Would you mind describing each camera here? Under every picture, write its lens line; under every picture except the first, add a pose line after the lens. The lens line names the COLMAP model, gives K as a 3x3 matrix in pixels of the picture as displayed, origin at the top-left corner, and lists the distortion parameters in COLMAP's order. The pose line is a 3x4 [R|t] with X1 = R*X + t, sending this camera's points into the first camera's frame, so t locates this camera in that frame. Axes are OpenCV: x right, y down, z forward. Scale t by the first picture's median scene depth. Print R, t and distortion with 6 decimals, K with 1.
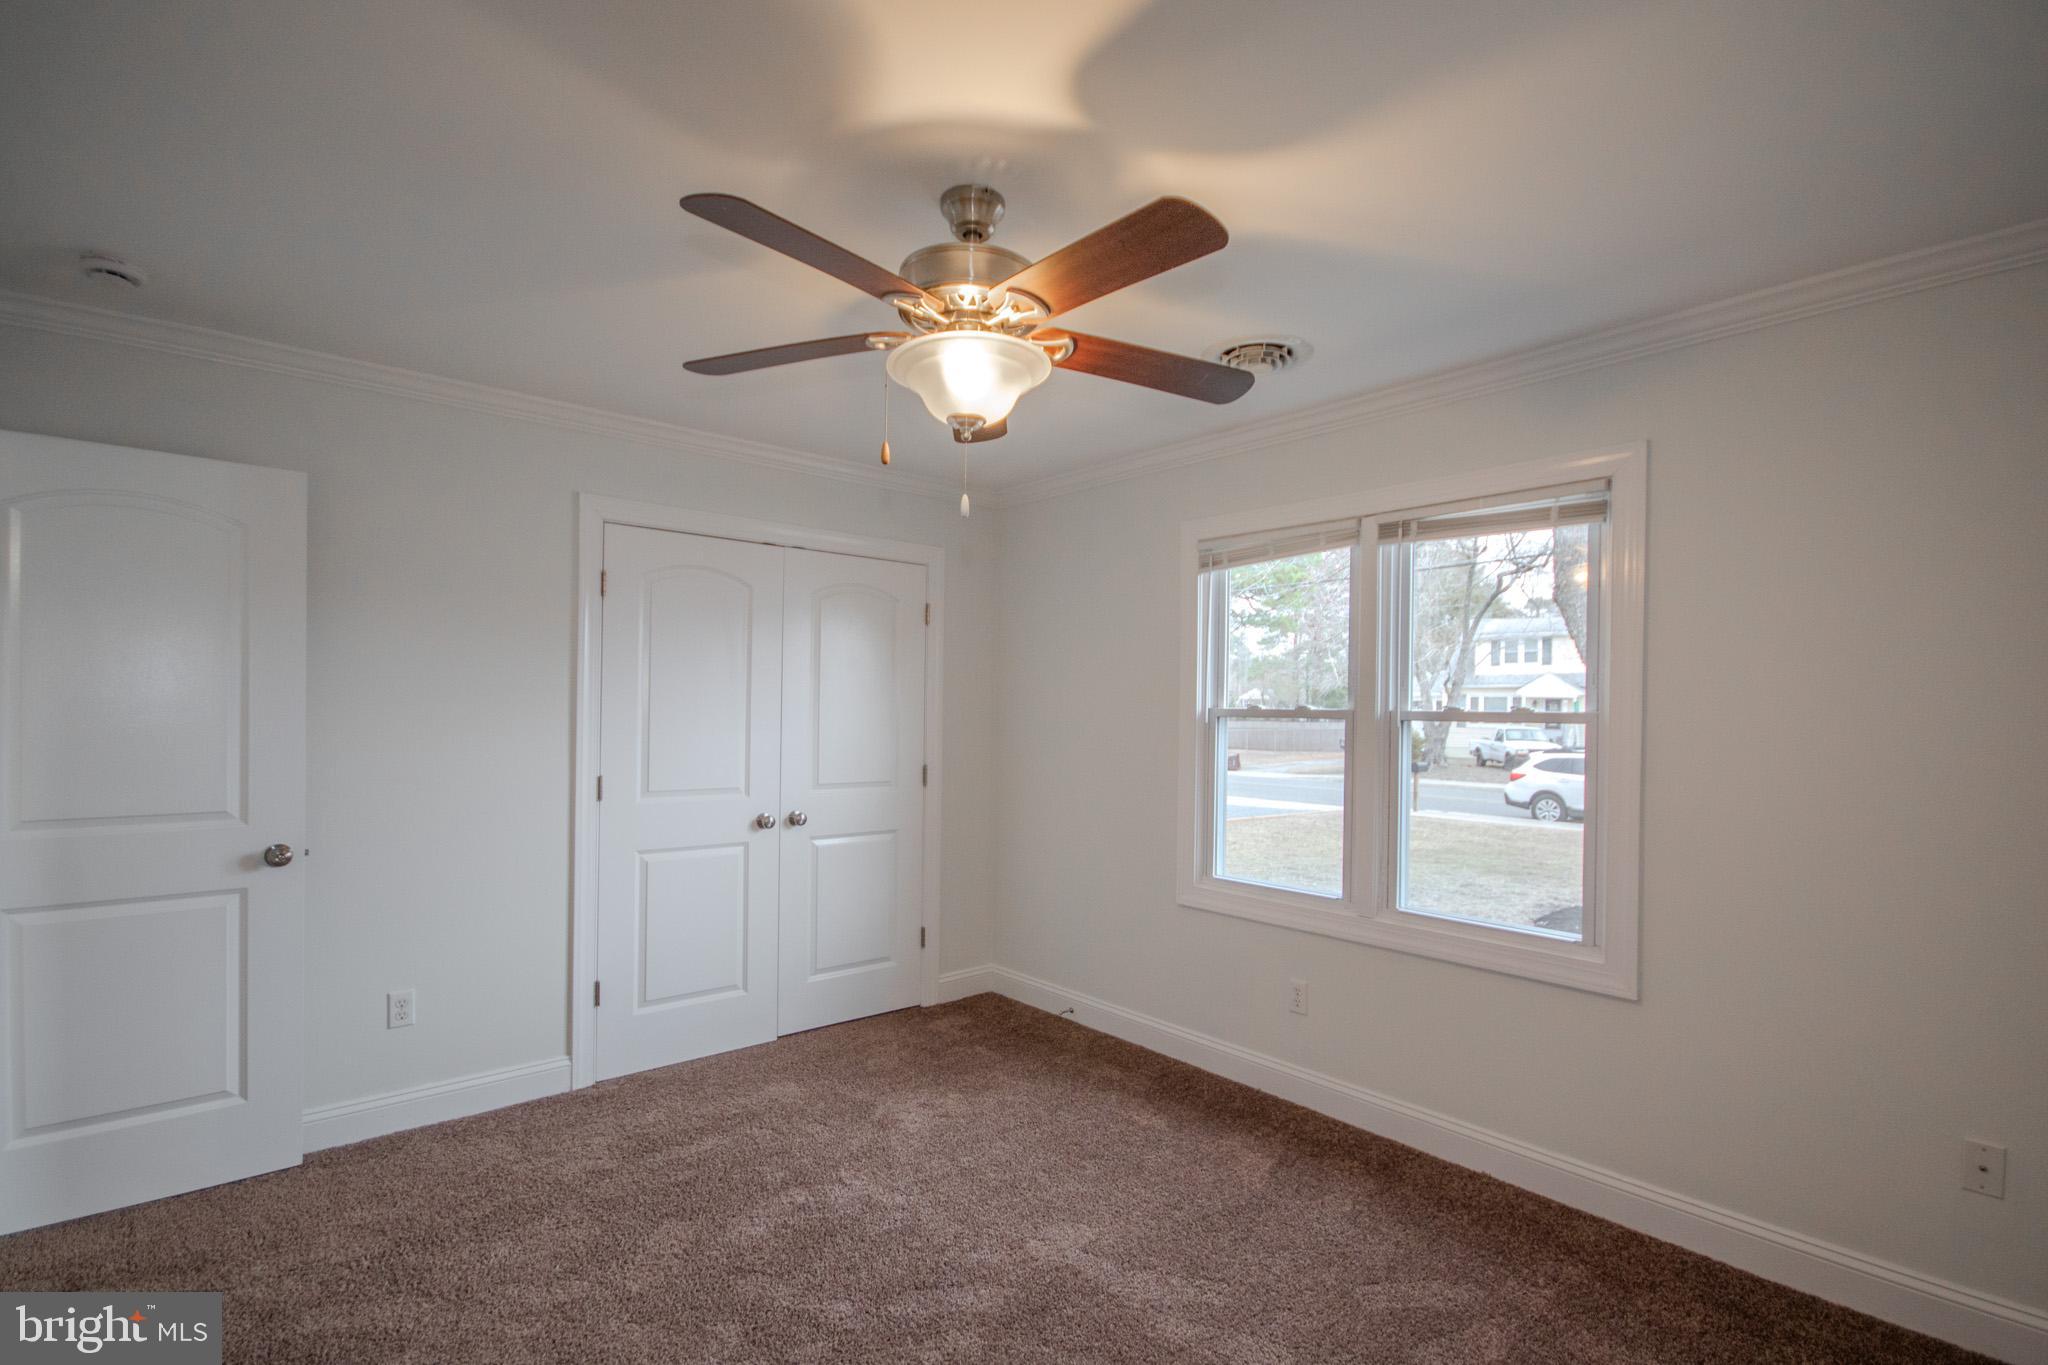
lens RADIAL K [[974.8, 0, 1017.7], [0, 974.8, 714.0], [0, 0, 1]] dist [0.005528, 0.000239]
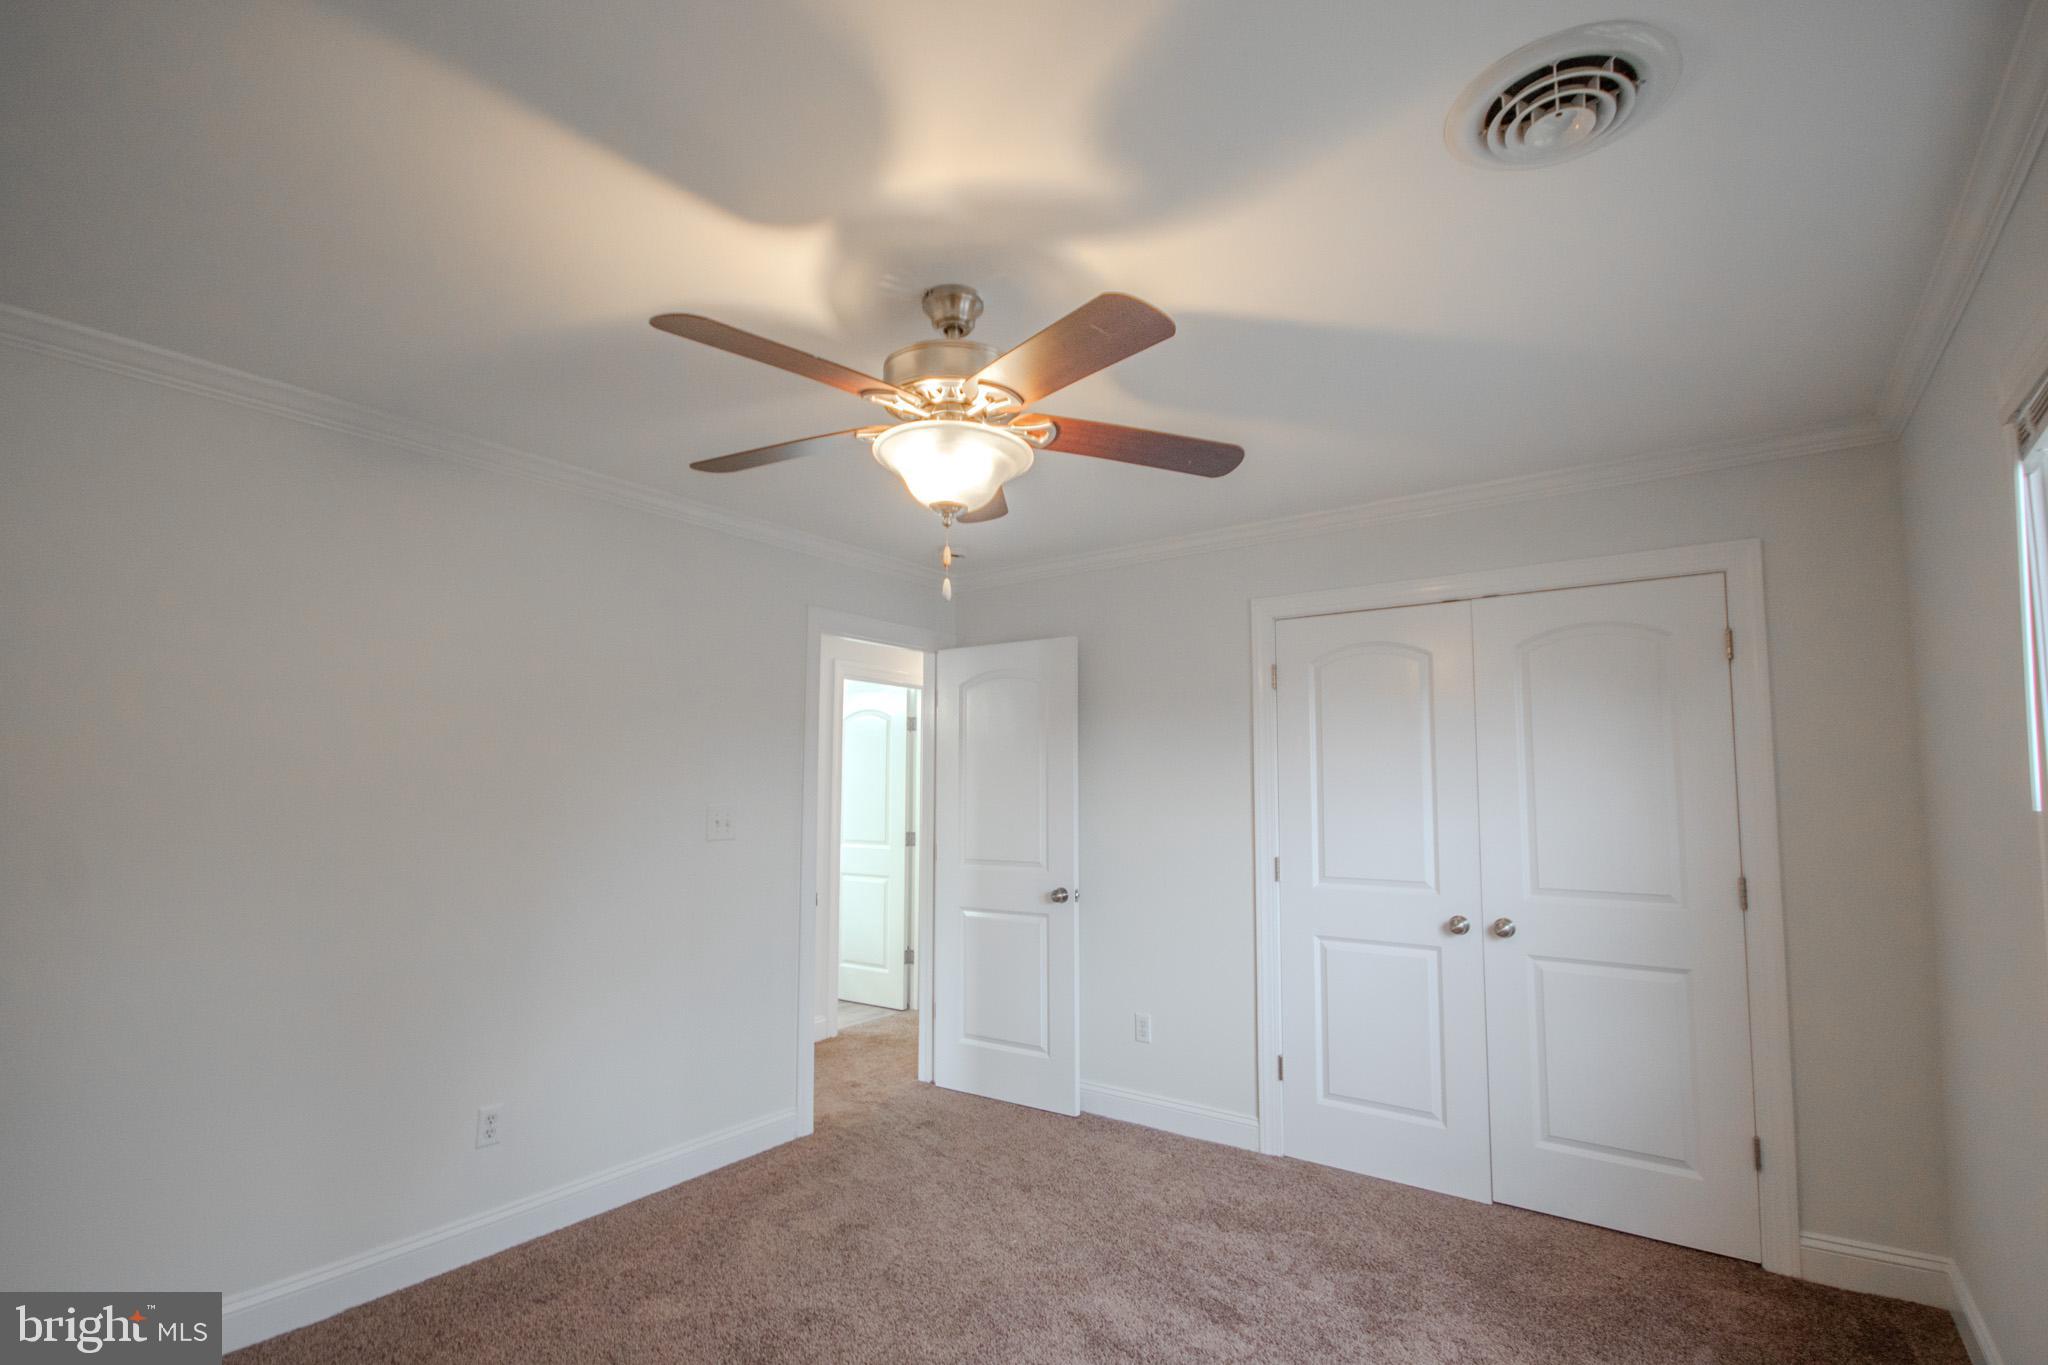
lens RADIAL K [[958.0, 0, 1031.1], [0, 958.0, 717.6], [0, 0, 1]] dist [0.003316, -0.000048]
pose [[0.213721, -0.088941, -0.972837, 0.592334], [0.001410, 0.995874, -0.090737, 0.006630], [0.976894, 0.018021, 0.212965, 0.558863]]
